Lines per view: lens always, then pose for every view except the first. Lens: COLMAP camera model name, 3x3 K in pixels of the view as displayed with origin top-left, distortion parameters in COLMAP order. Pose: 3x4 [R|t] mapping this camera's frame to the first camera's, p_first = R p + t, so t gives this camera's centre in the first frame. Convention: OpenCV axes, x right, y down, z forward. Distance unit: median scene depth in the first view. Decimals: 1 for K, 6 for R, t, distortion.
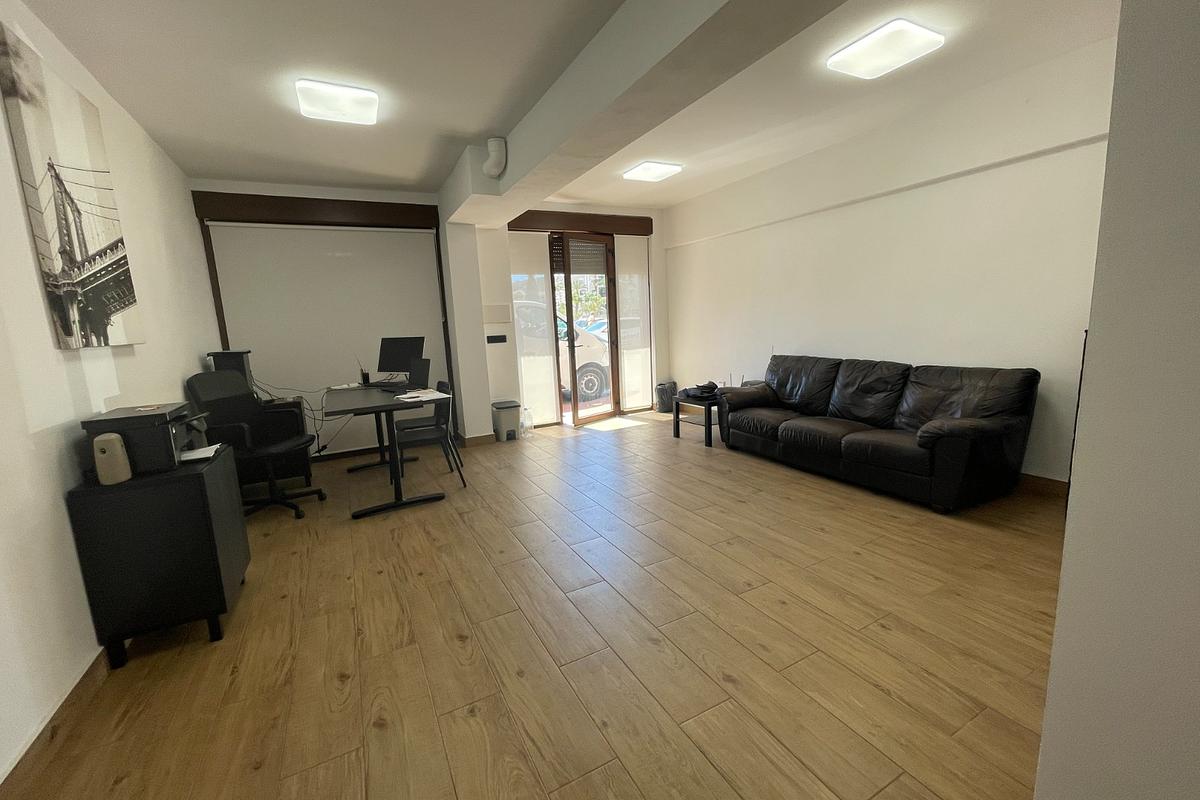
lens RADIAL K [[480.5, 0, 590.9], [0, 480.5, 400.8], [0, 0, 1]] dist [-0.003997, -0.000136]
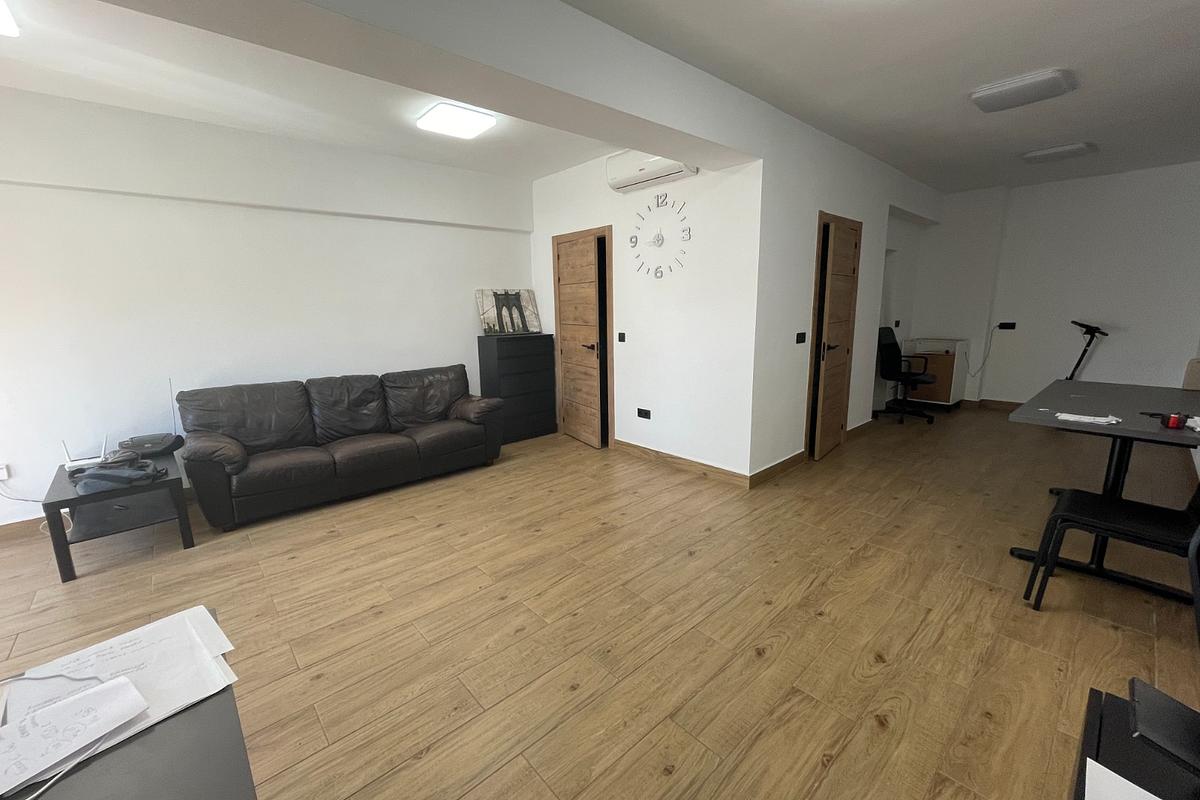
lens RADIAL K [[480.5, 0, 599.3], [0, 480.5, 398.8], [0, 0, 1]] dist [-0.003997, -0.000136]
pose [[-0.248635, -0.130038, 0.959828, -0.791824], [0.192688, 0.964500, 0.180586, -0.173556], [-0.949237, 0.229848, -0.214752, 1.060062]]
